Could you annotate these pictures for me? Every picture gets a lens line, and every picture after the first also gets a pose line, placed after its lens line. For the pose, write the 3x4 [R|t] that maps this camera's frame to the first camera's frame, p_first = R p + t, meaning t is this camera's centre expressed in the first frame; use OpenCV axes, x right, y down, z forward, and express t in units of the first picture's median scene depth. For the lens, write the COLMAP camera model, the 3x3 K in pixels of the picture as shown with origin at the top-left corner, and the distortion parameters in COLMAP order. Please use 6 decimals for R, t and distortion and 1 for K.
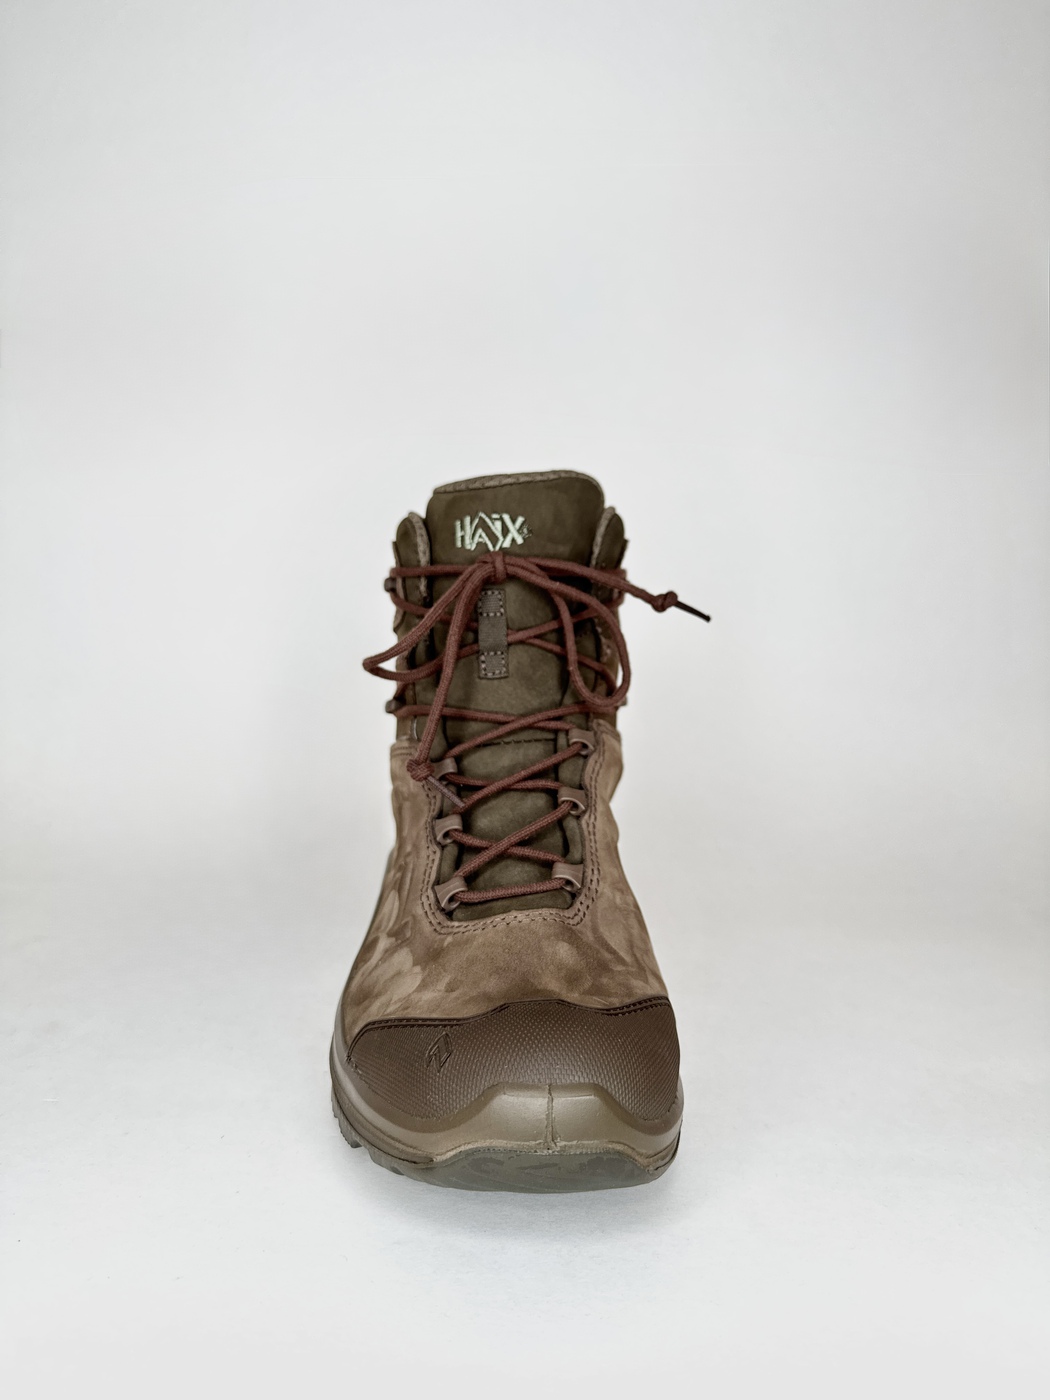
lens RADIAL K [[974.6, 0, 525.0], [0, 974.6, 700.0], [0, 0, 1]] dist [0.001079, -0.000814]
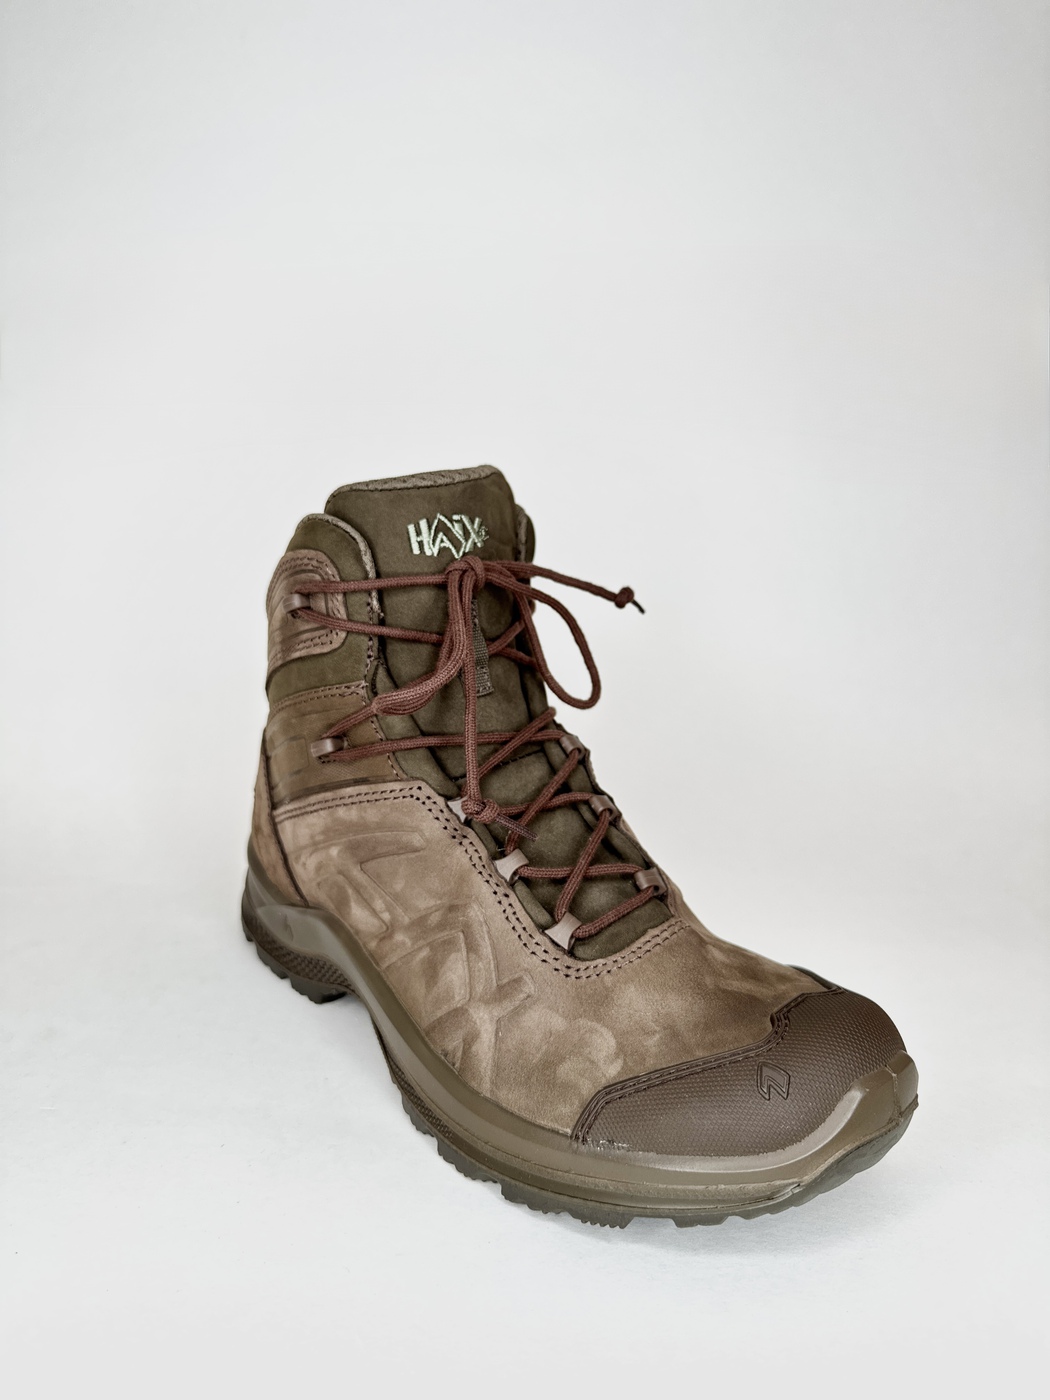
lens RADIAL K [[974.6, 0, 525.0], [0, 974.6, 700.0], [0, 0, 1]] dist [0.001079, -0.000814]
pose [[0.808119, -0.132558, 0.573909, -0.515176], [0.134655, 0.990121, 0.039085, -0.048659], [-0.573421, 0.045695, 0.817986, 0.234429]]
